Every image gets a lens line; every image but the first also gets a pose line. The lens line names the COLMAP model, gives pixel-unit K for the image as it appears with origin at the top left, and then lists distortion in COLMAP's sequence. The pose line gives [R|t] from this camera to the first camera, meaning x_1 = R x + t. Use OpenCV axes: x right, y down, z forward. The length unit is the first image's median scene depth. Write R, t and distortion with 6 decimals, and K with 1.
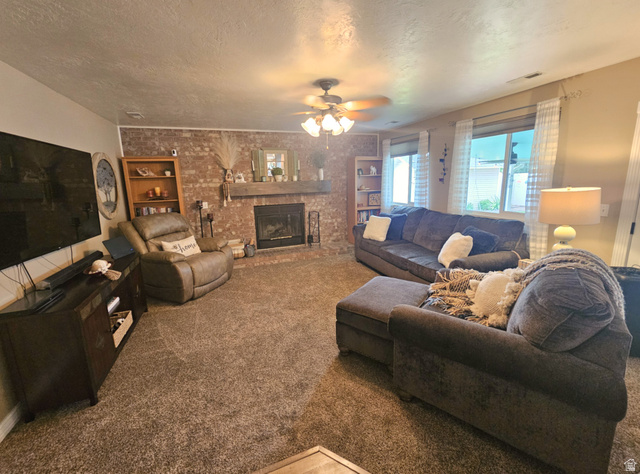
lens RADIAL K [[261.4, 0, 319.5], [0, 261.4, 234.0], [0, 0, 1]] dist [0.000883, 0.000029]
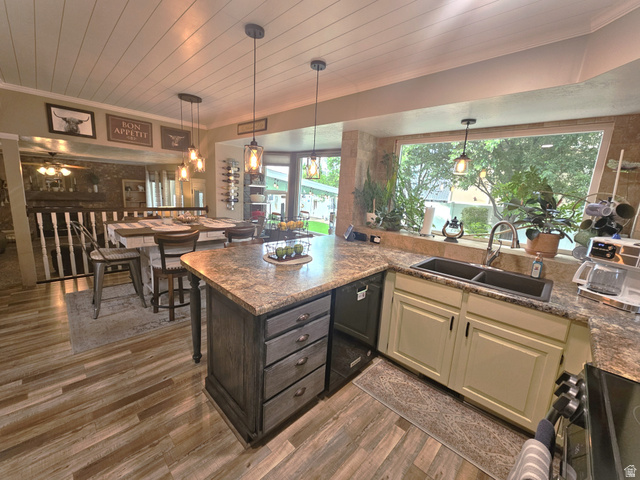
lens RADIAL K [[261.4, 0, 320.8], [0, 261.4, 239.3], [0, 0, 1]] dist [0.000883, 0.000029]
pose [[0.900509, -0.000770, 0.434837, 0.525060], [0.004053, 0.999970, -0.006624, 0.083307], [-0.434819, 0.007727, 0.900485, -0.941979]]
